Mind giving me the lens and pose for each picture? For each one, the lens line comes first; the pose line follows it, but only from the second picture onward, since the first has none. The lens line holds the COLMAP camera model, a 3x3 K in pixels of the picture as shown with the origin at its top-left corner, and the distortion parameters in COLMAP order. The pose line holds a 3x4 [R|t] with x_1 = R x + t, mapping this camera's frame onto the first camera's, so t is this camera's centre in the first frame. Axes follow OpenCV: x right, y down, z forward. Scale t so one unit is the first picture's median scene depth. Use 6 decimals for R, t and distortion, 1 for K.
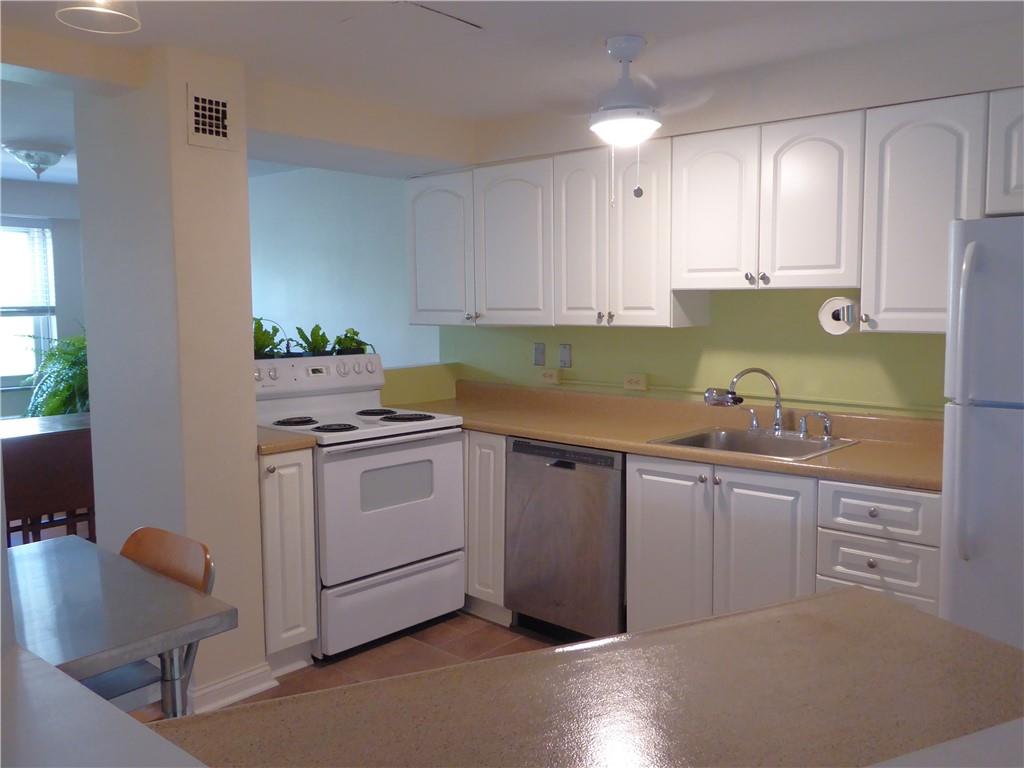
lens RADIAL K [[866.0, 0, 512.0], [0, 866.0, 384.0], [0, 0, 1]] dist [0.009065, 0.001563]
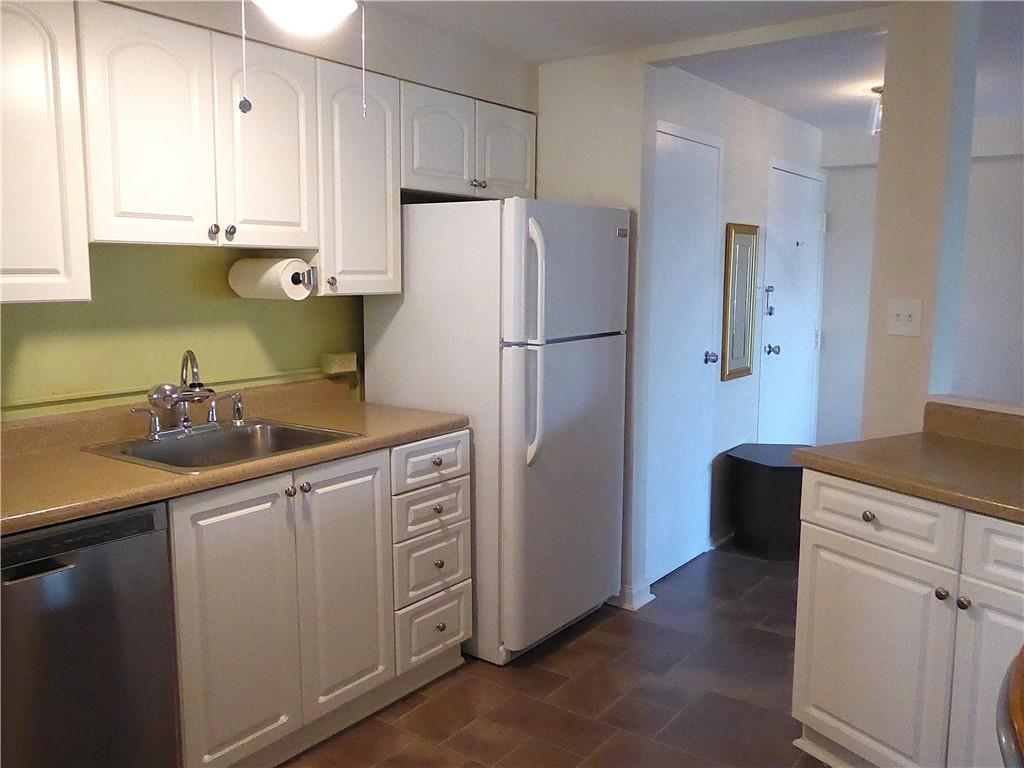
lens RADIAL K [[866.0, 0, 512.0], [0, 866.0, 384.0], [0, 0, 1]] dist [0.009065, 0.001563]
pose [[-0.093271, -0.125866, 0.987653, -0.557312], [0.096054, 0.986213, 0.134754, -0.071281], [-0.990997, 0.107436, -0.079895, 0.865567]]
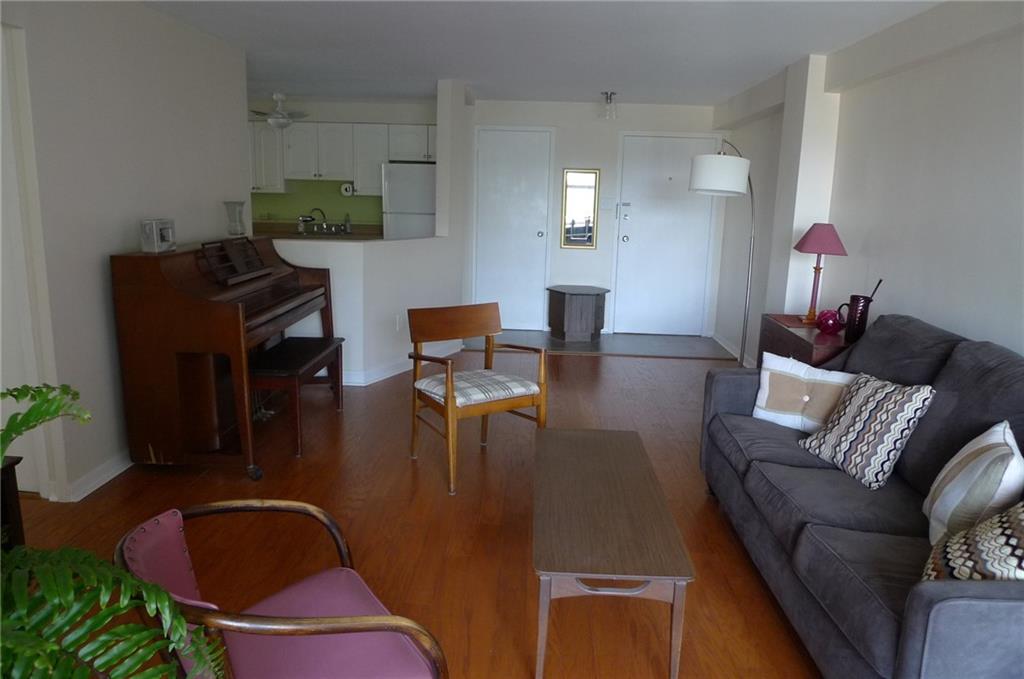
lens RADIAL K [[728.2, 0, 512.0], [0, 728.2, 339.5], [0, 0, 1]] dist [0.001628, 0.000193]
pose [[0.773743, -0.103488, 0.624990, -0.821170], [0.034535, 0.991990, 0.121502, 0.150772], [-0.632558, -0.072427, 0.771119, -1.362323]]
